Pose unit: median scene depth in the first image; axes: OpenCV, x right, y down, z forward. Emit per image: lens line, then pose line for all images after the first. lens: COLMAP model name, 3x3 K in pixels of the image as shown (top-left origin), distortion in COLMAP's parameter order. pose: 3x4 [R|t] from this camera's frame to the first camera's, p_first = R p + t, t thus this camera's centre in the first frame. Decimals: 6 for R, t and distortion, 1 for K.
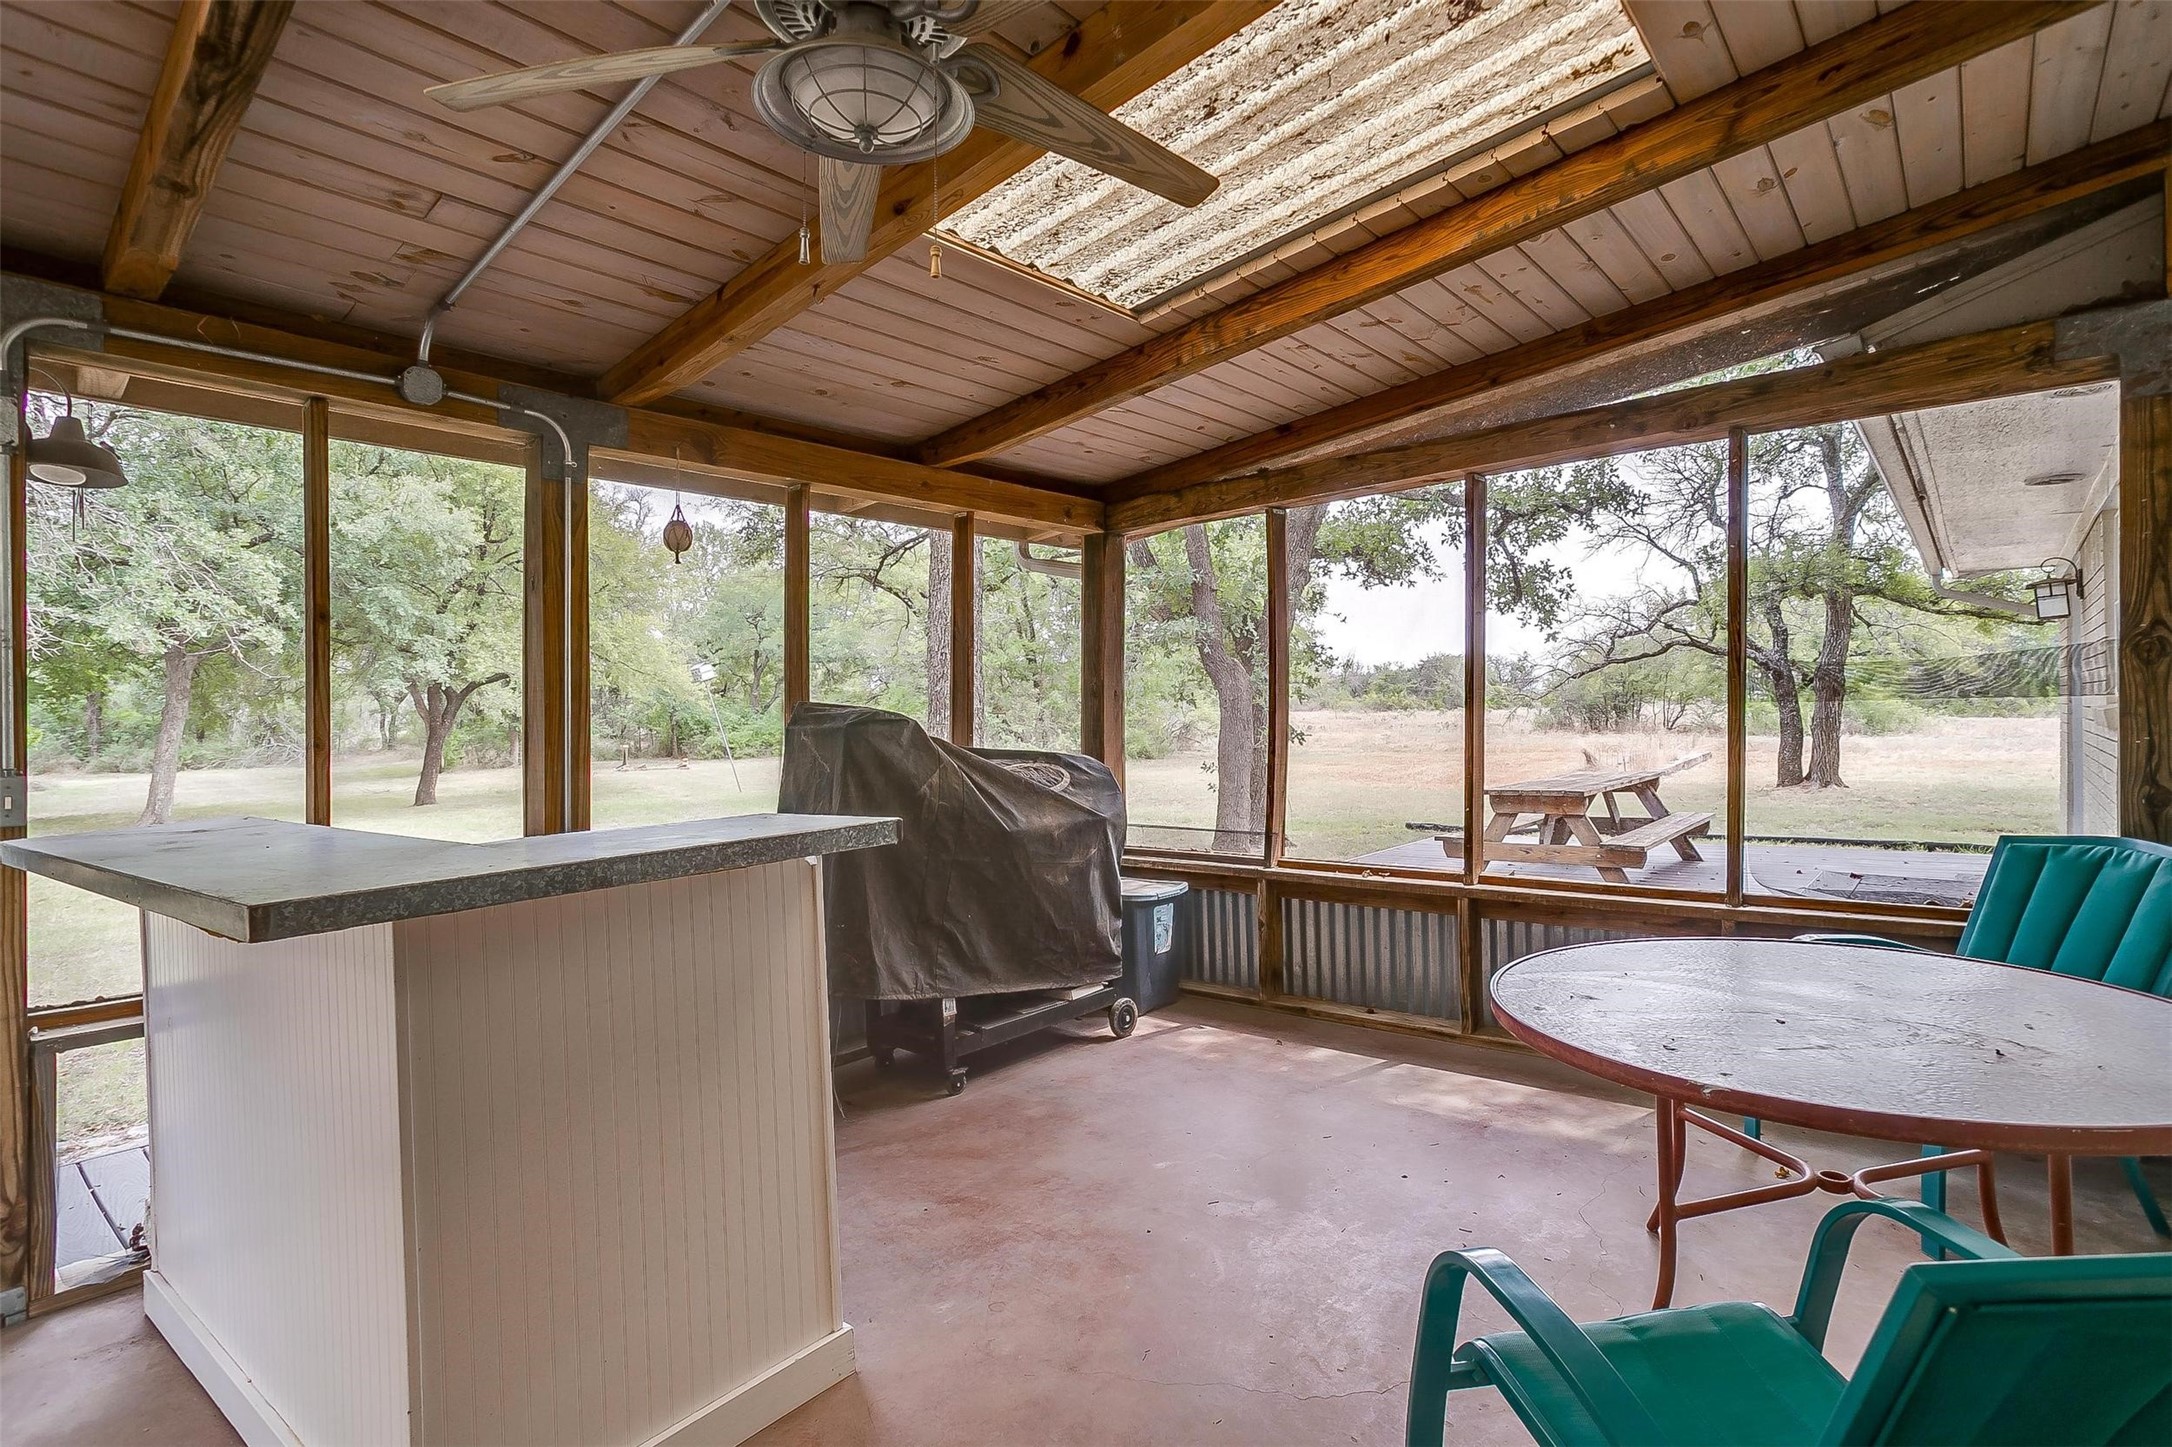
lens RADIAL K [[1055.3, 0, 1089.5], [0, 1055.3, 724.2], [0, 0, 1]] dist [-0.063760, 0.040686]
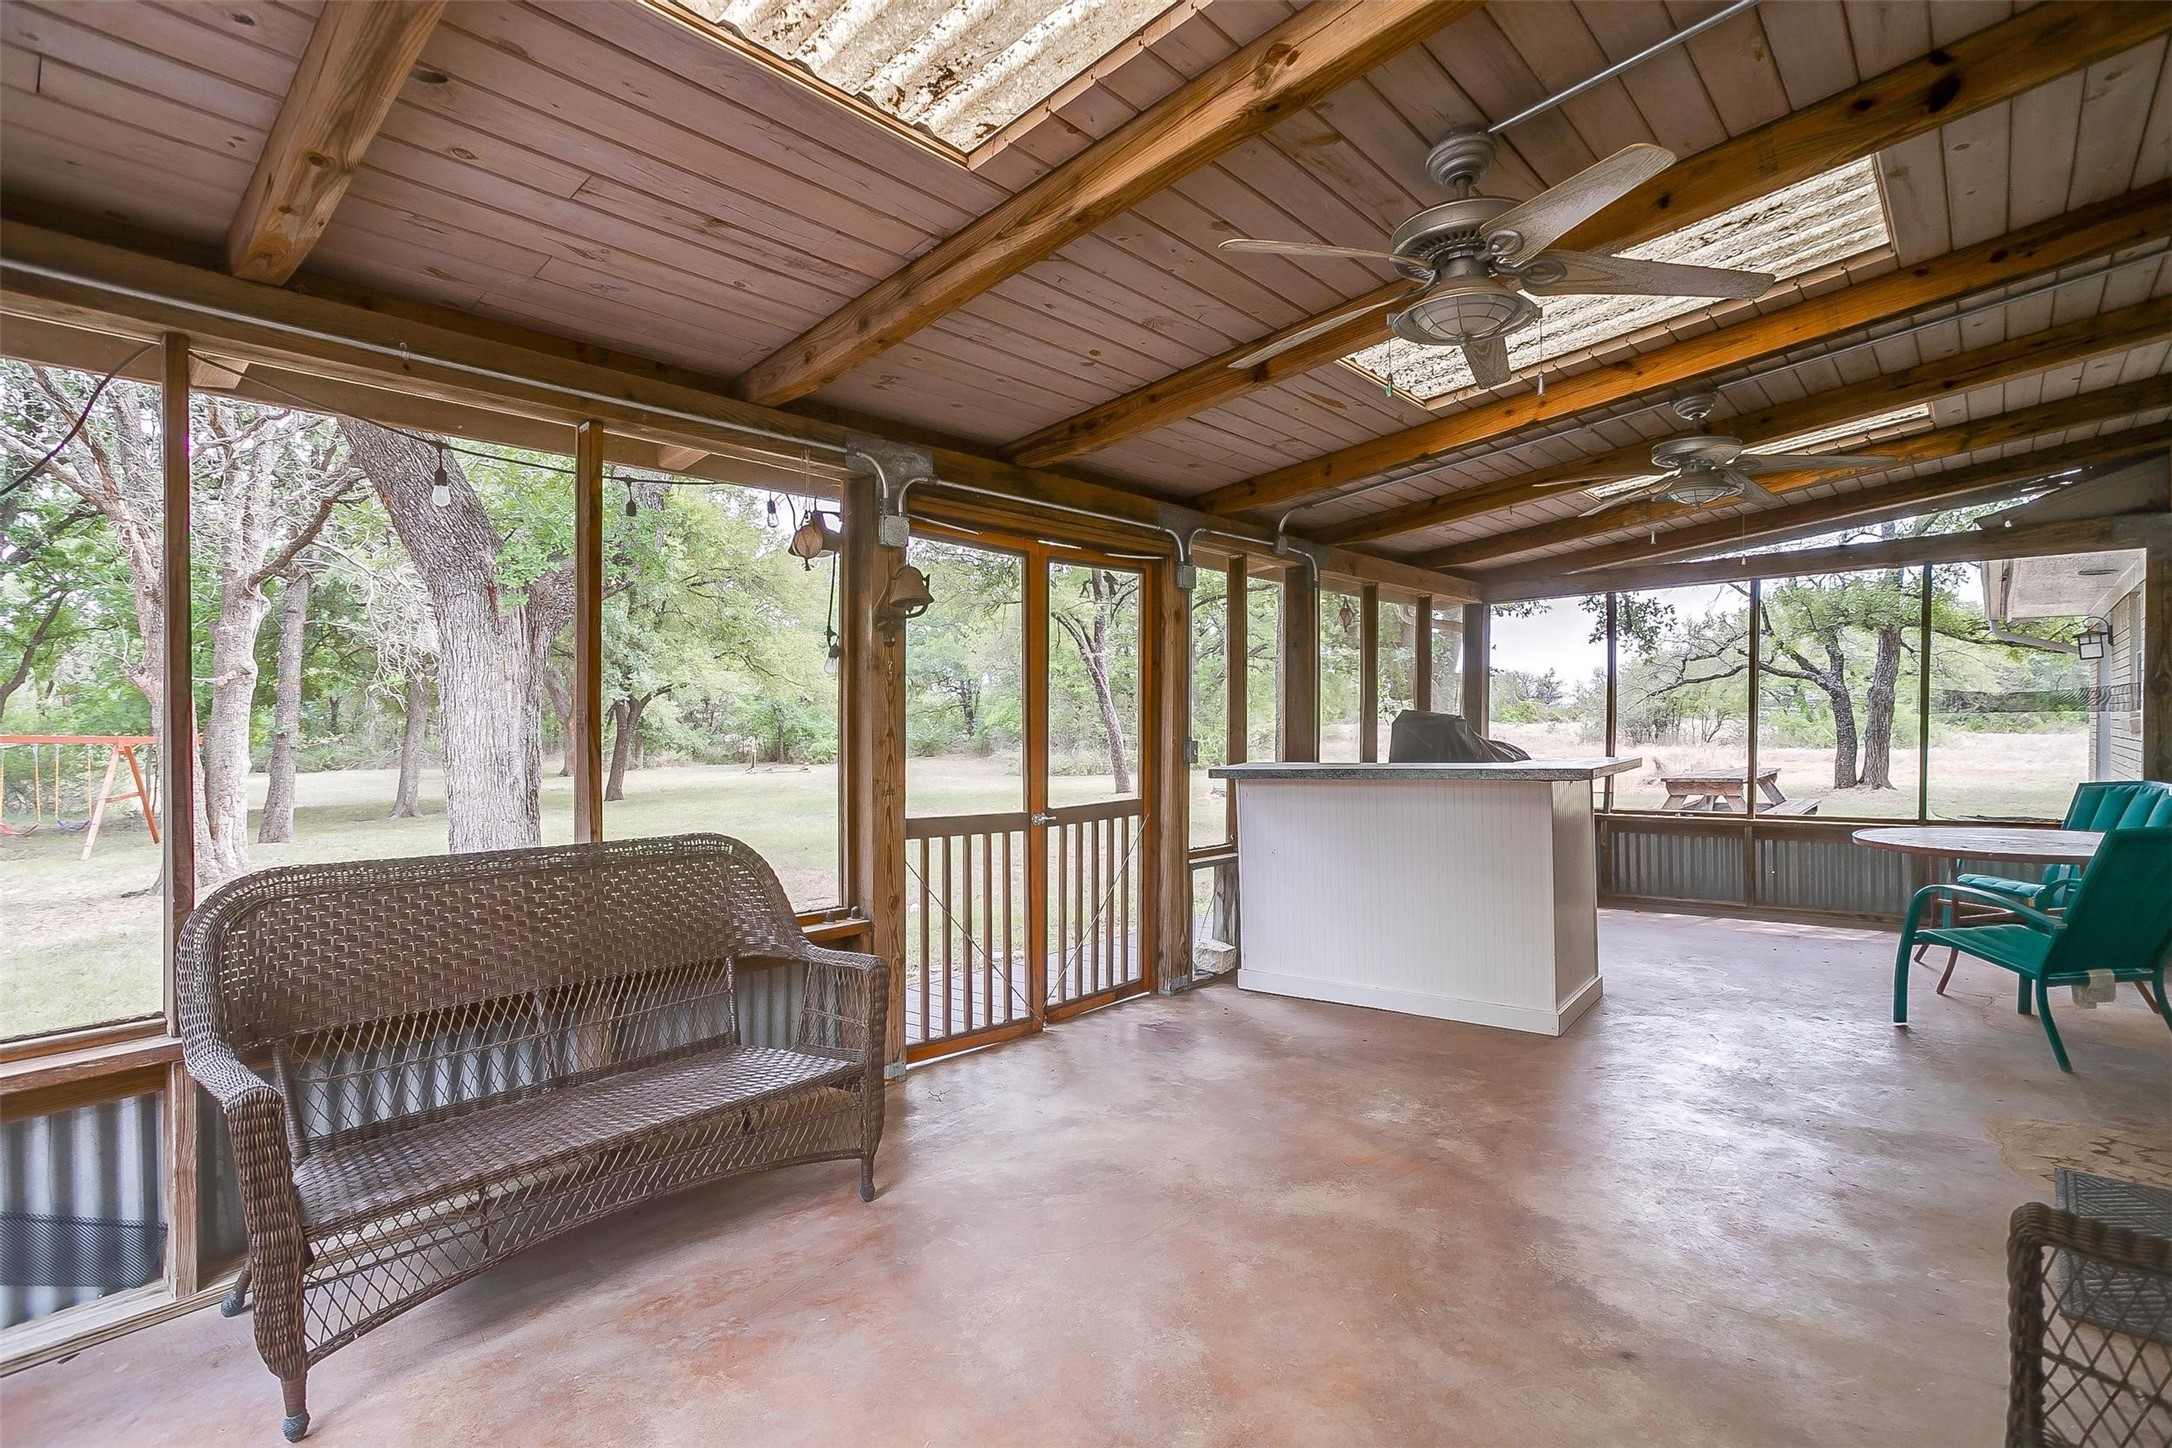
lens RADIAL K [[1039.7, 0, 1084.2], [0, 1039.7, 745.4], [0, 0, 1]] dist [-0.057530, 0.033752]
pose [[0.999908, 0.006718, -0.011764, -0.180769], [-0.006609, 0.999936, 0.009236, 0.006054], [0.011825, -0.009157, 0.999888, -0.174282]]
